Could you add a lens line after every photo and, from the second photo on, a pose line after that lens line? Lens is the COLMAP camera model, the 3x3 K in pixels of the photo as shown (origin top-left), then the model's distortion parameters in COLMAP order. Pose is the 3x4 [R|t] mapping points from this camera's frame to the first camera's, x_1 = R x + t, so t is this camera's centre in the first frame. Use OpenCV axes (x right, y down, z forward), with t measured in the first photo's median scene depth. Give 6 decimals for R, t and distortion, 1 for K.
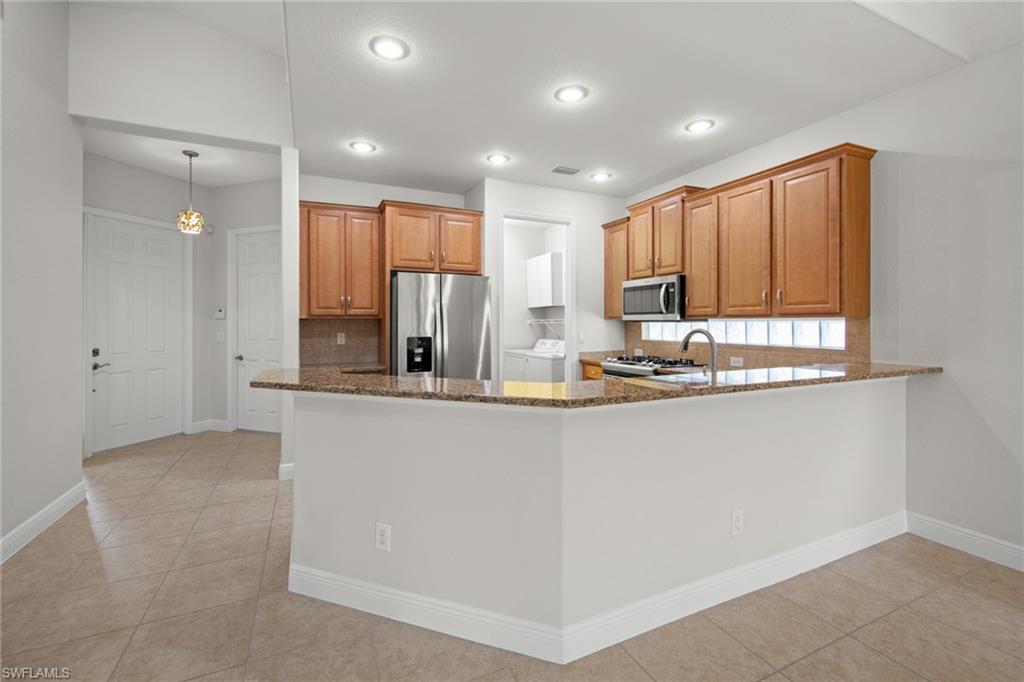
lens RADIAL K [[431.0, 0, 507.6], [0, 431.0, 325.4], [0, 0, 1]] dist [-0.000075, 0.000239]
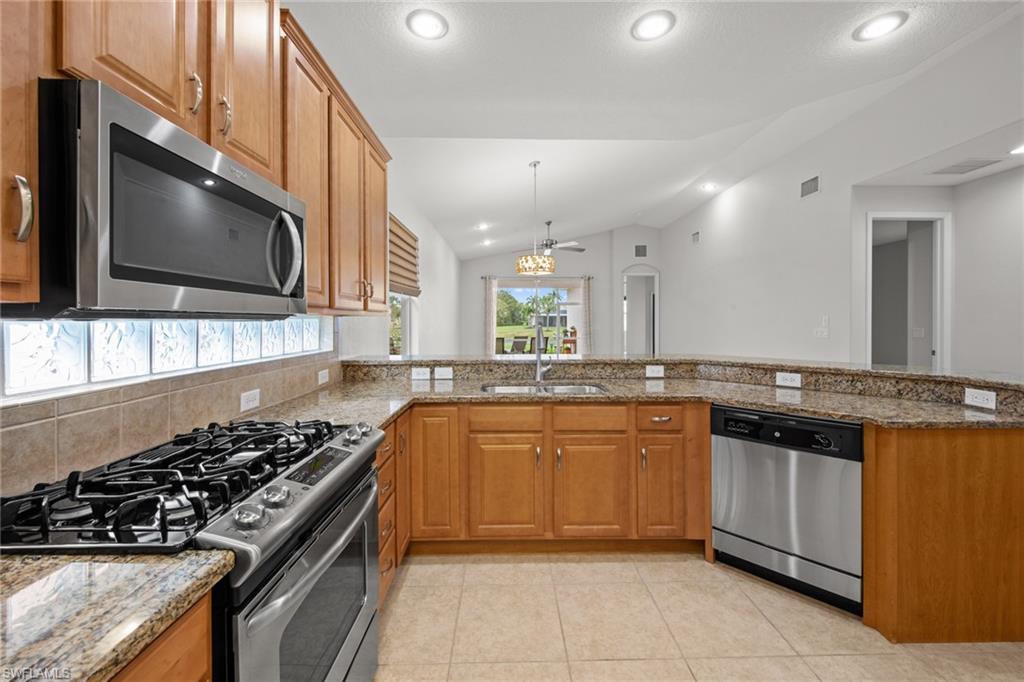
lens RADIAL K [[402.5, 0, 512.2], [0, 402.5, 324.1], [0, 0, 1]] dist [0.003933, -0.002619]
pose [[-0.915636, 0.002403, 0.402000, 0.055627], [0.007797, 0.999900, 0.011782, -0.005988], [-0.401932, 0.013923, -0.915564, 1.156361]]
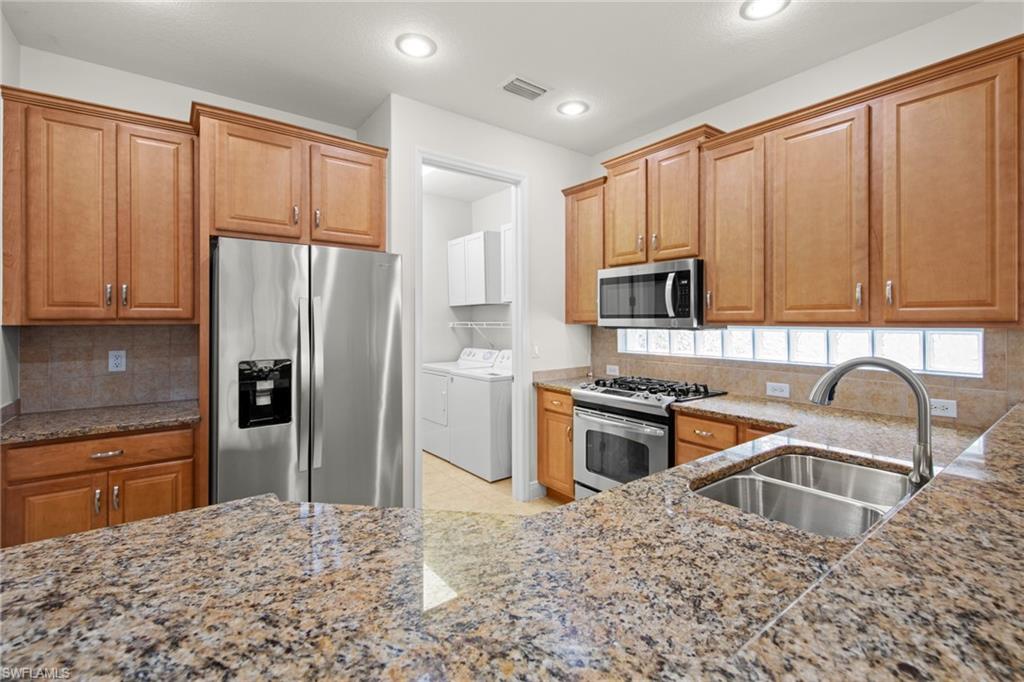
lens RADIAL K [[448.0, 0, 514.5], [0, 448.0, 322.0], [0, 0, 1]] dist [0.004277, -0.001079]
pose [[0.975309, 0.000095, 0.220843, -0.023388], [0.000559, 0.999996, -0.002900, -0.017284], [-0.220842, 0.002951, 0.975305, 0.357581]]
